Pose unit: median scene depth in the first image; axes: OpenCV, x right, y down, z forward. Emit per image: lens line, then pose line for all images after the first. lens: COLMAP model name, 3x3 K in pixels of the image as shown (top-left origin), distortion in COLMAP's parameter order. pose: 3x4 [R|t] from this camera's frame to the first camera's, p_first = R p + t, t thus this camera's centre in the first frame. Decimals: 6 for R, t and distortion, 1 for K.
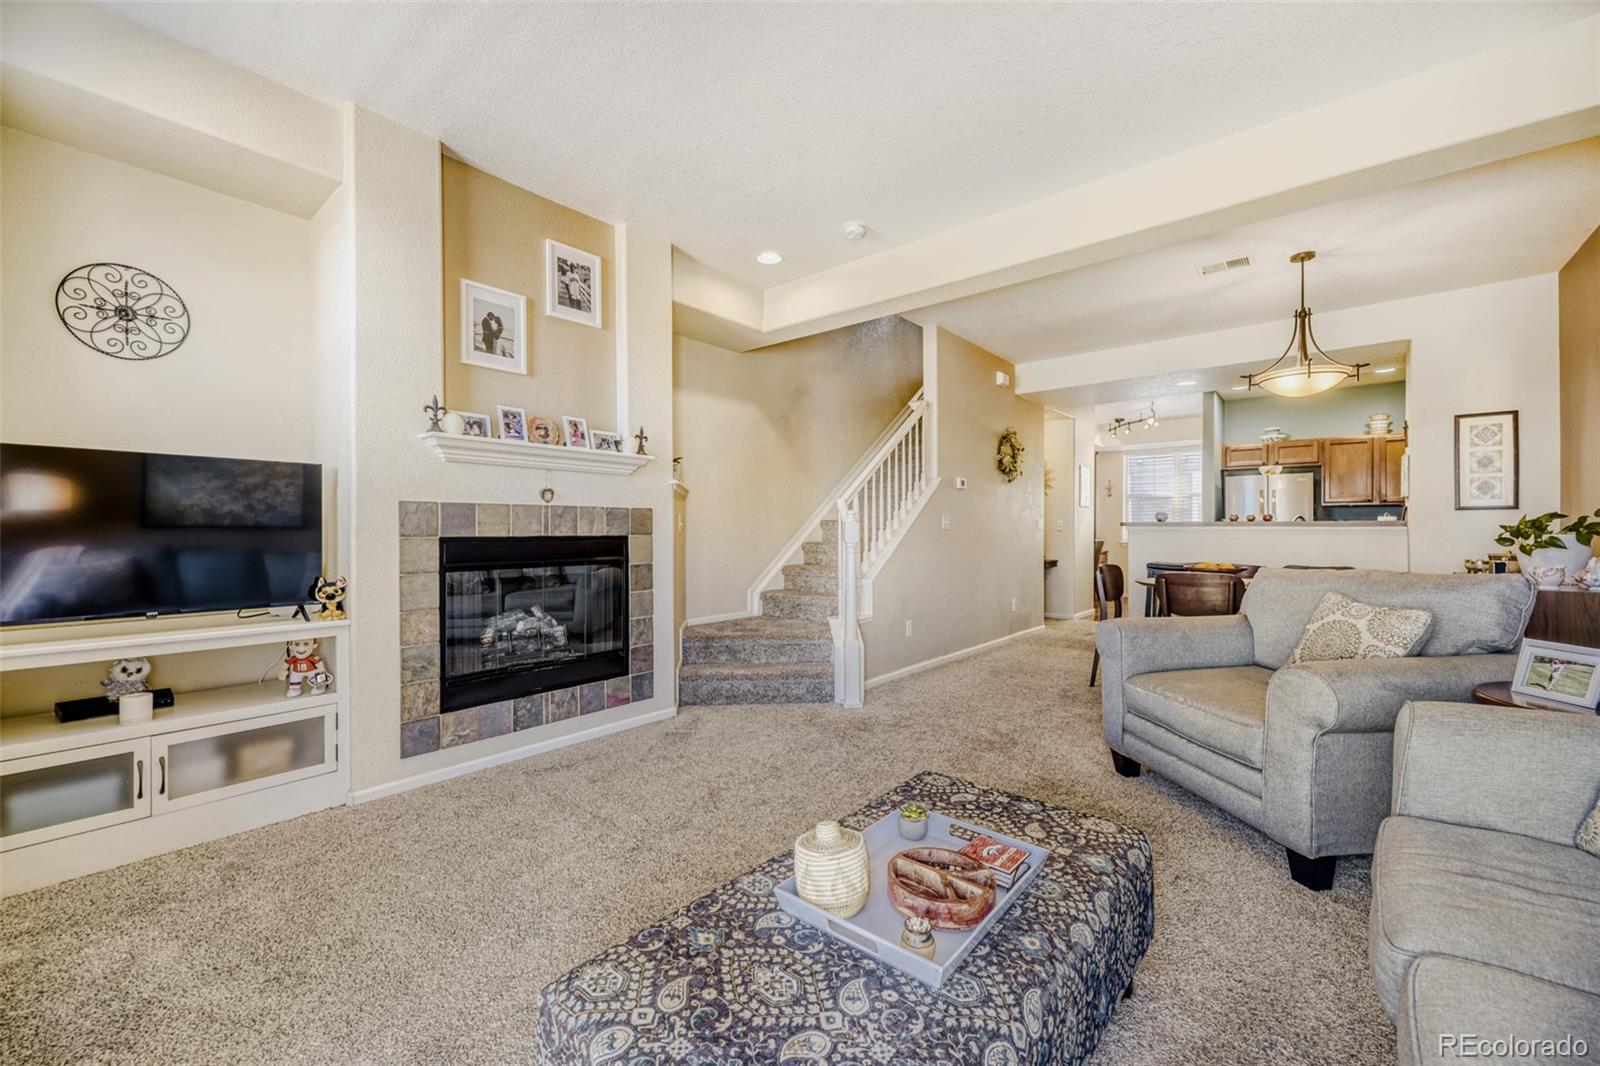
lens RADIAL K [[651.2, 0, 778.6], [0, 651.2, 531.5], [0, 0, 1]] dist [0.014634, -0.005462]
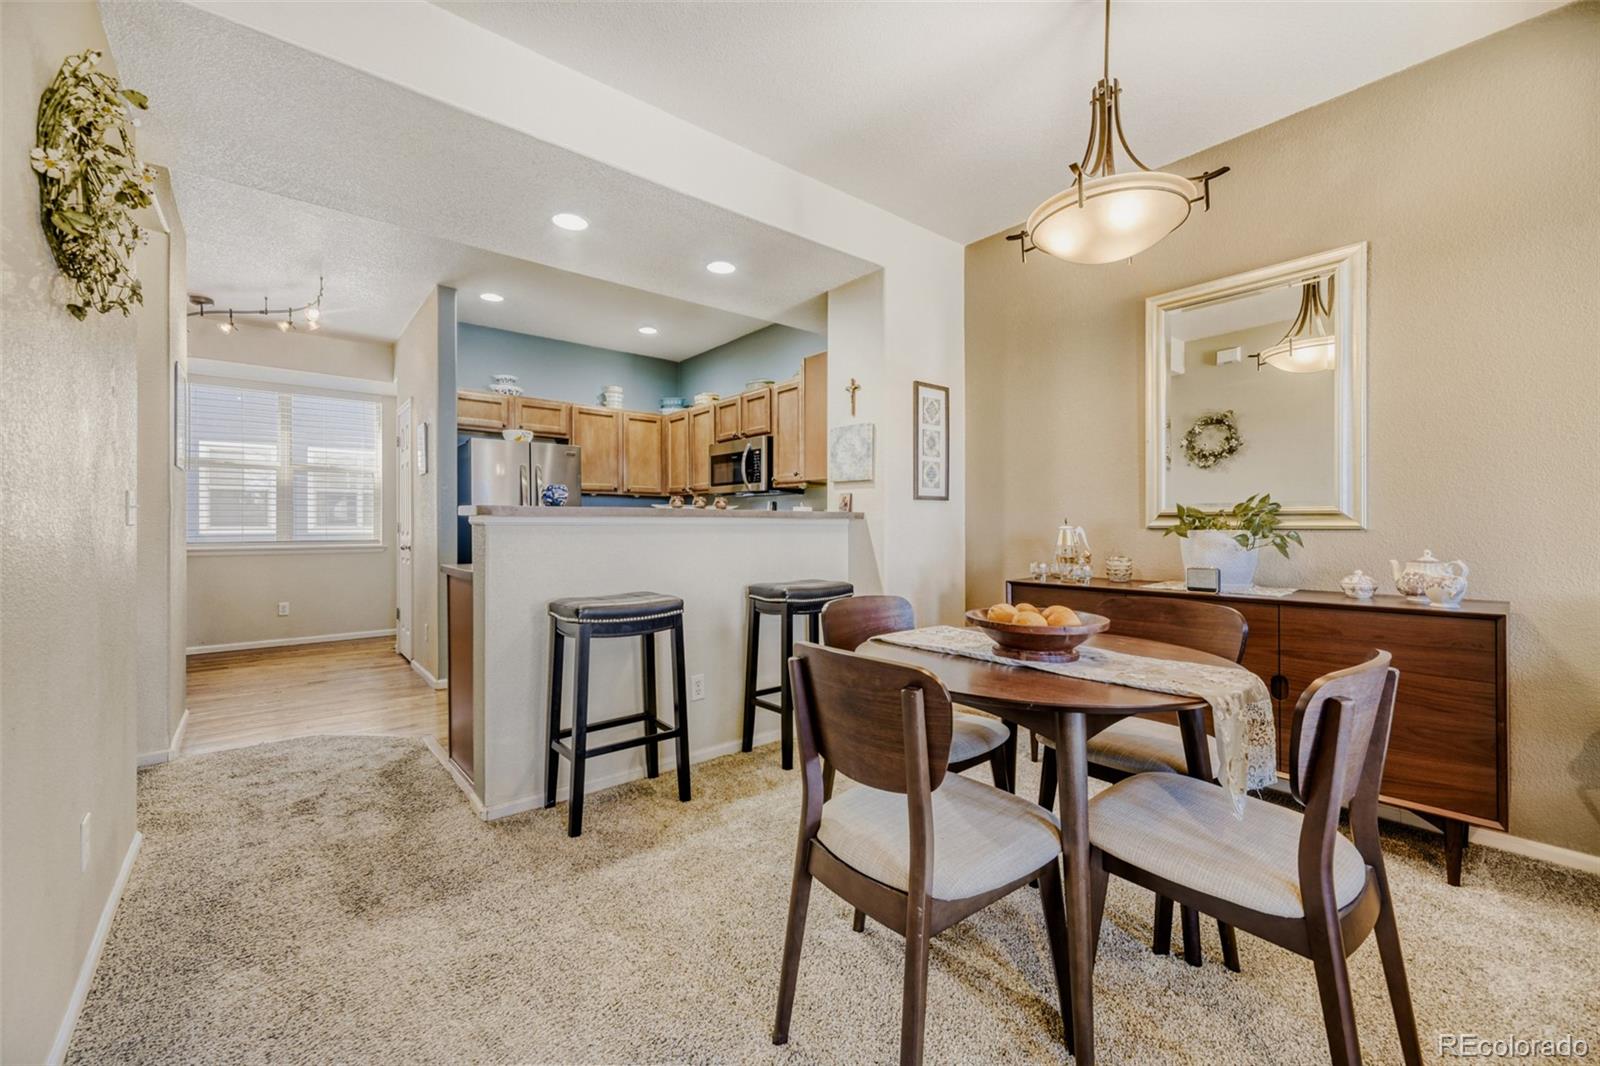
lens RADIAL K [[651.2, 0, 801.4], [0, 651.2, 530.3], [0, 0, 1]] dist [0.014634, -0.005462]
pose [[0.170656, -0.004579, 0.985320, 0.306507], [0.001419, 0.999989, 0.004402, 0.000938], [-0.985330, 0.000647, 0.170660, 1.347542]]
